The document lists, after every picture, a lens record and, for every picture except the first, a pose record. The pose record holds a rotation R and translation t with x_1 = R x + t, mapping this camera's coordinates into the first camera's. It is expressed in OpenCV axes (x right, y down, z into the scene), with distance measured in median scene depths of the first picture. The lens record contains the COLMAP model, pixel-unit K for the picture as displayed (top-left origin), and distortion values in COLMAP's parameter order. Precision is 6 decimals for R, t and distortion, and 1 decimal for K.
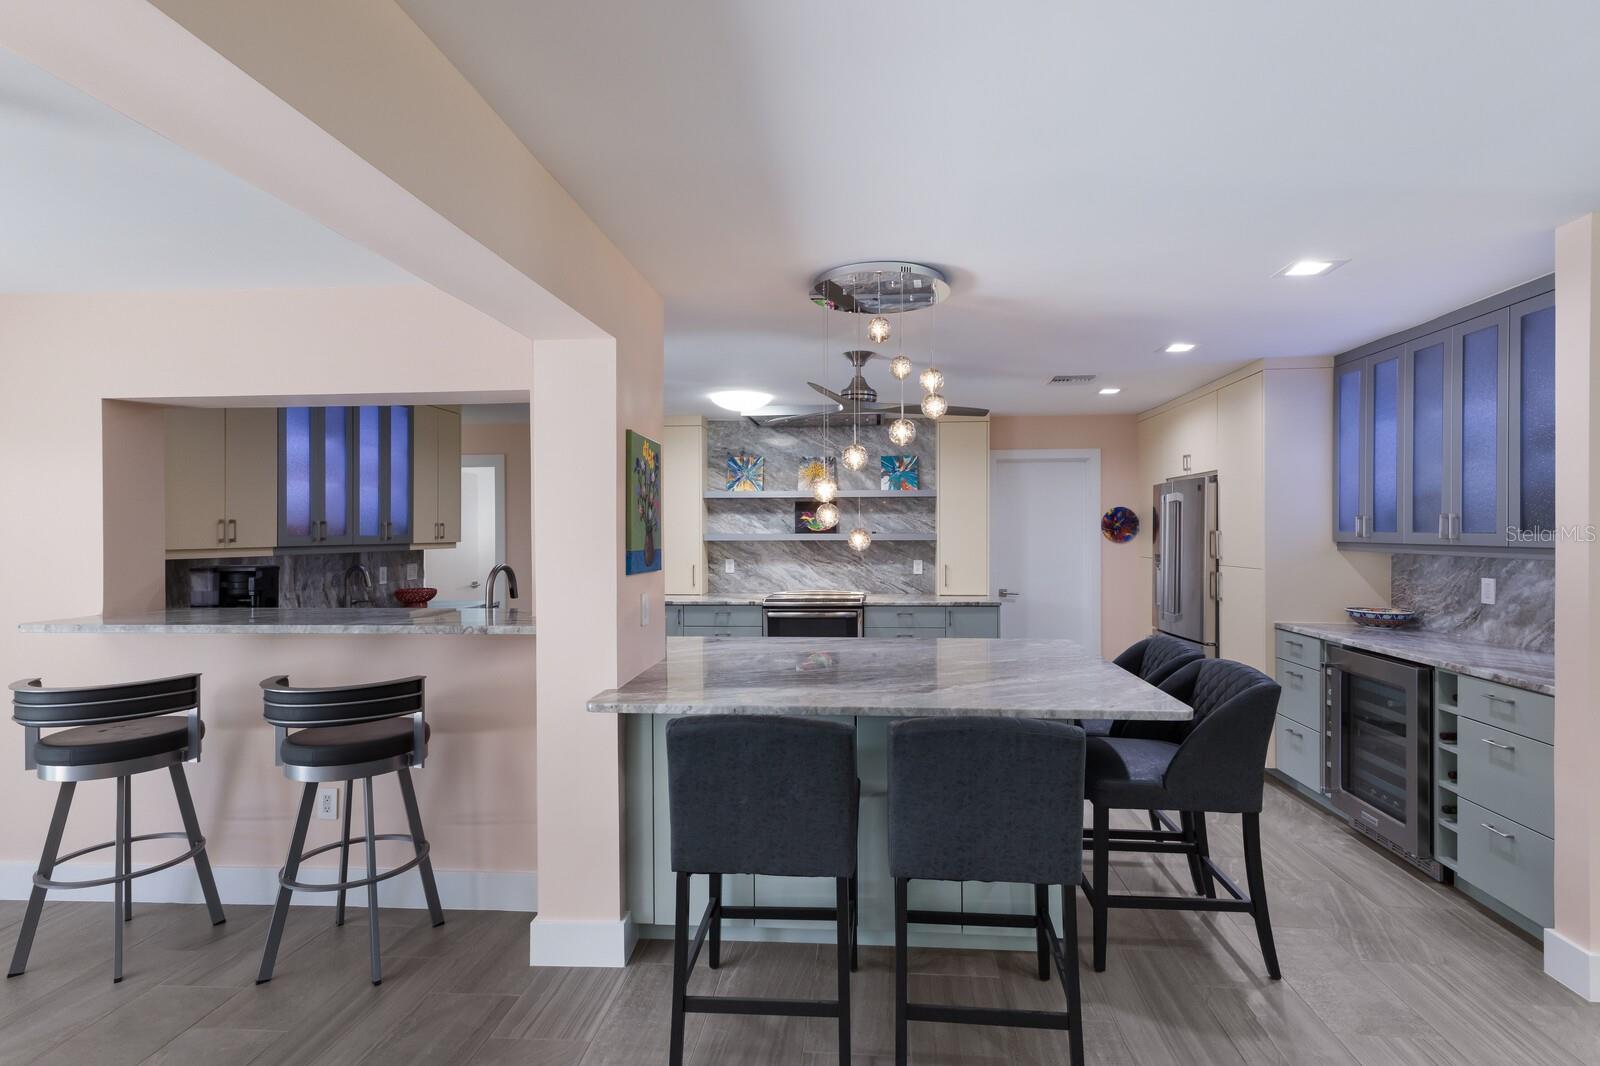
lens RADIAL K [[785.3, 0, 815.0], [0, 785.3, 540.7], [0, 0, 1]] dist [0.021909, -0.000137]
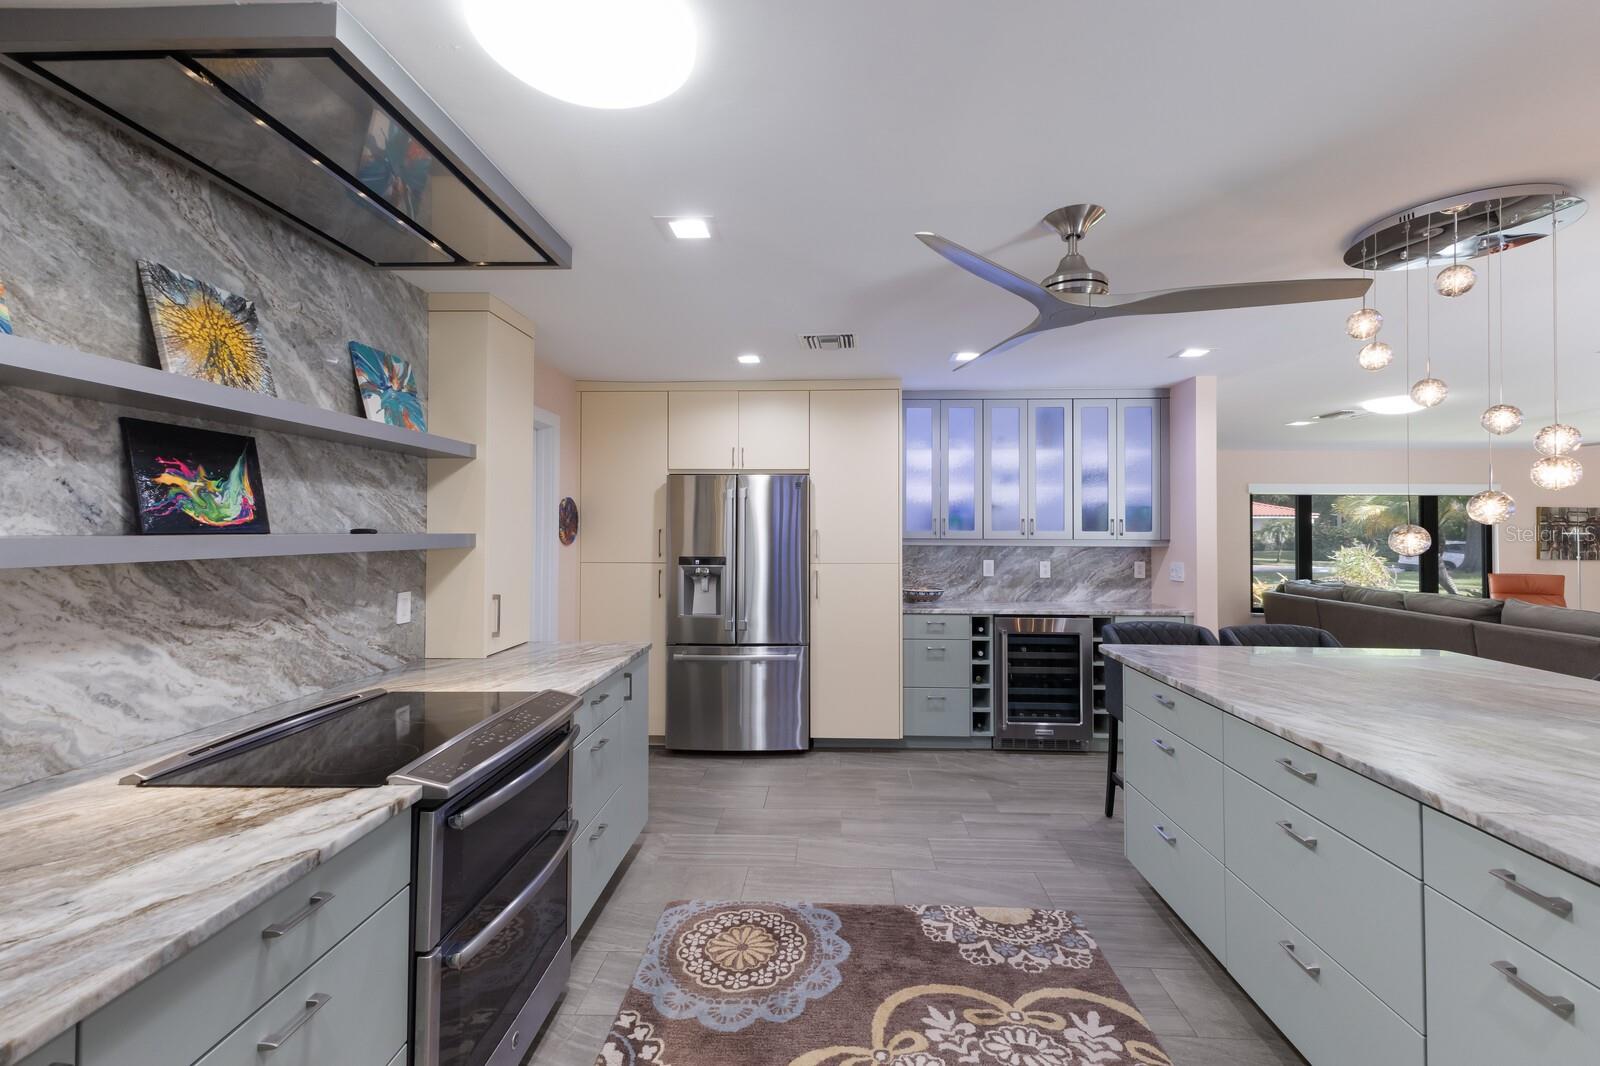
lens RADIAL K [[682.8, 0, 802.8], [0, 682.8, 524.0], [0, 0, 1]] dist [0.019827, -0.000055]
pose [[-0.028778, 0.011204, 0.999523, -0.273536], [0.012176, 0.999867, -0.010857, -0.007514], [-0.999512, 0.011858, -0.028911, 0.781725]]
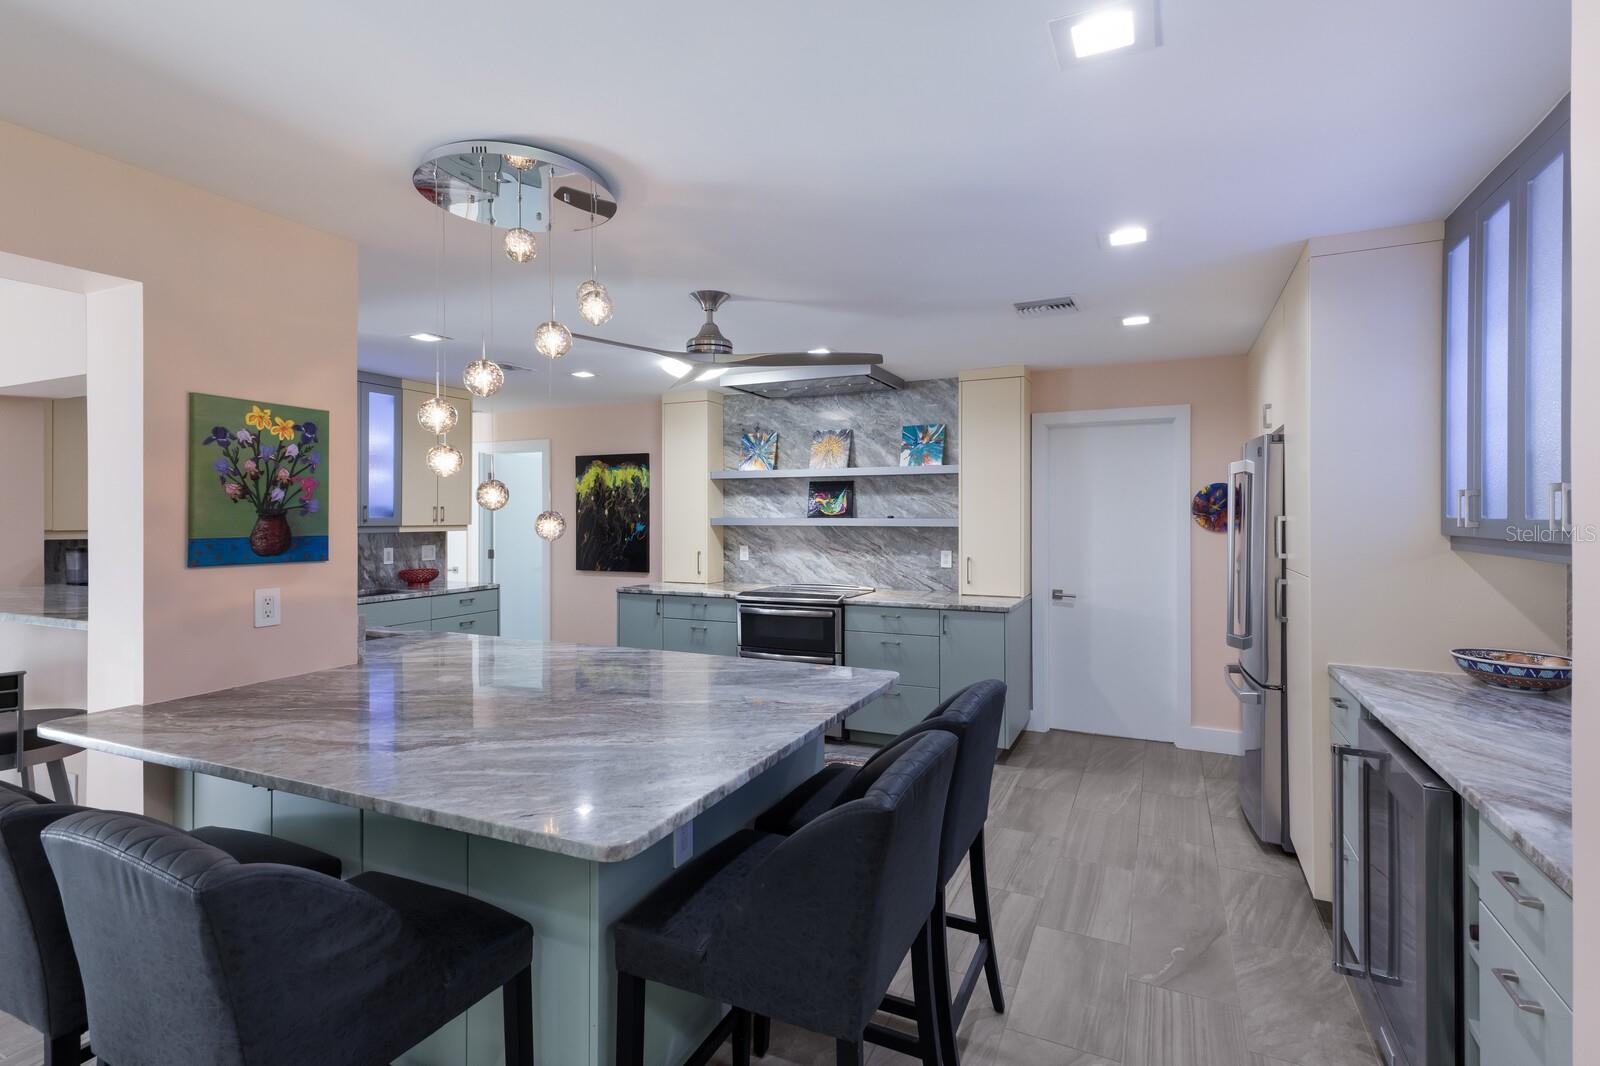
lens RADIAL K [[769.3, 0, 798.6], [0, 769.3, 525.5], [0, 0, 1]] dist [0.026184, 0.000090]
pose [[0.934811, 0.007731, -0.355060, 0.273306], [-0.006998, 0.999970, 0.003350, -0.003266], [0.355076, -0.000647, 0.934837, 0.189334]]
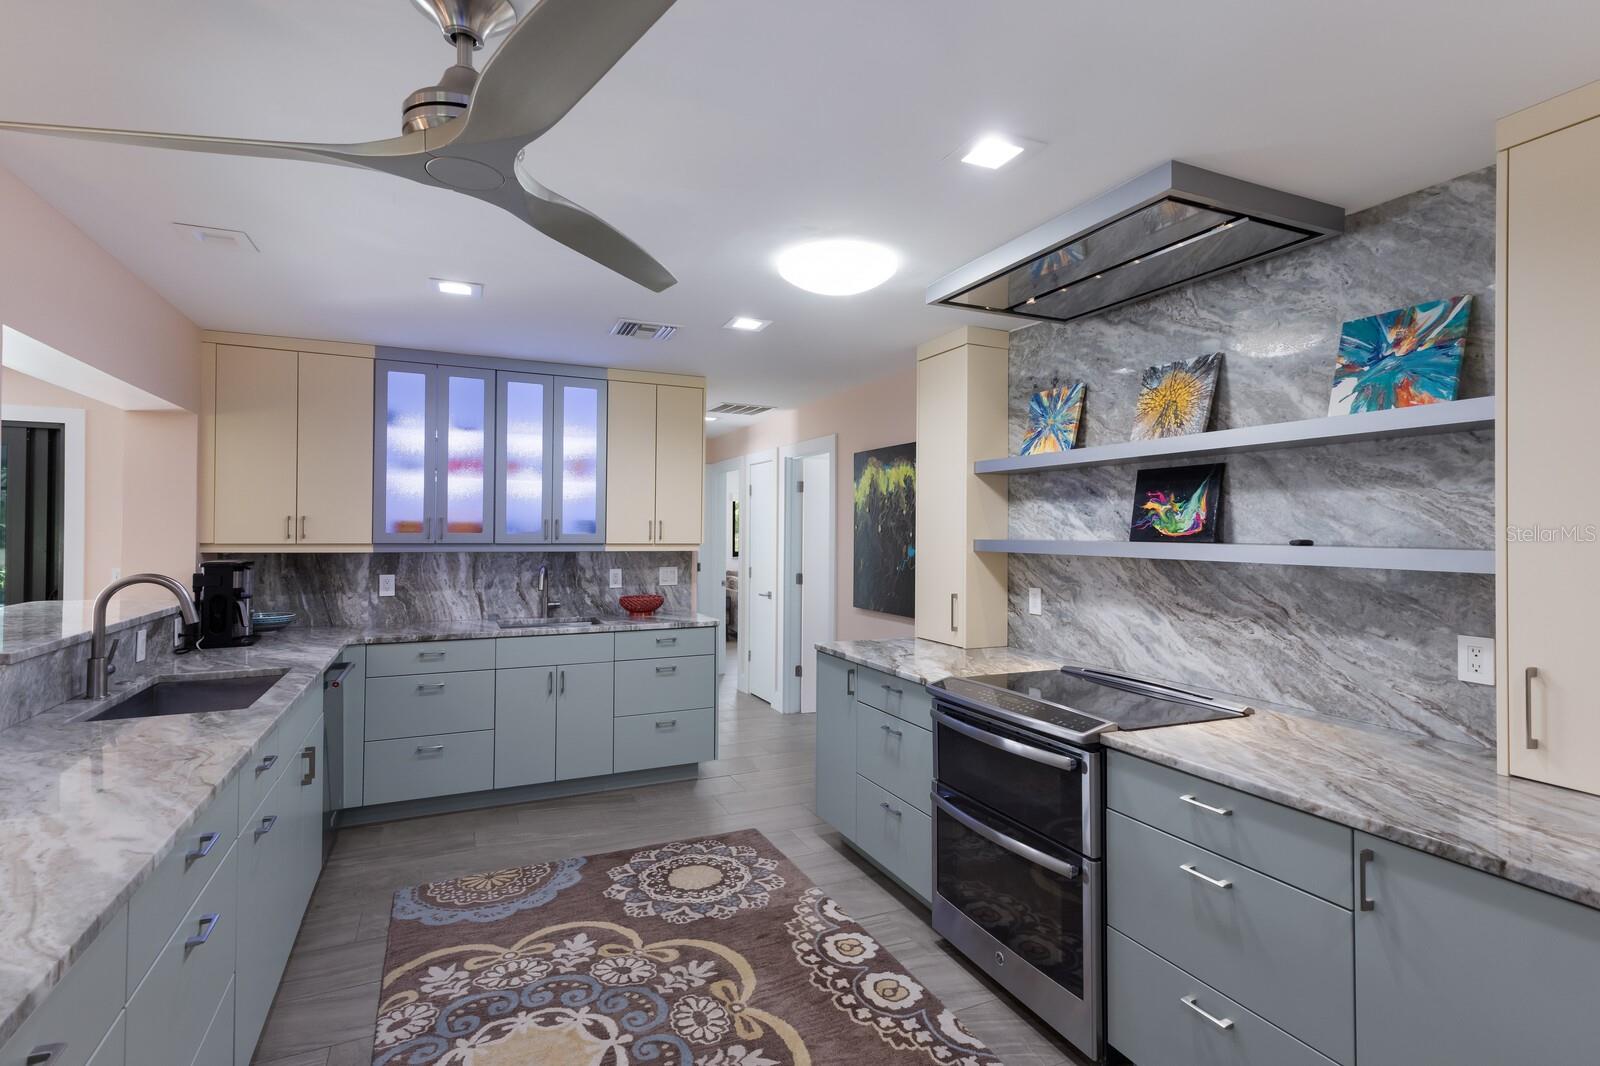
lens RADIAL K [[769.3, 0, 798.6], [0, 769.3, 525.5], [0, 0, 1]] dist [0.026184, 0.000090]
pose [[0.483984, 0.000857, -0.875076, 0.269742], [-0.020636, 0.999733, -0.010435, -0.009641], [0.874833, 0.023108, 0.483872, 0.624451]]
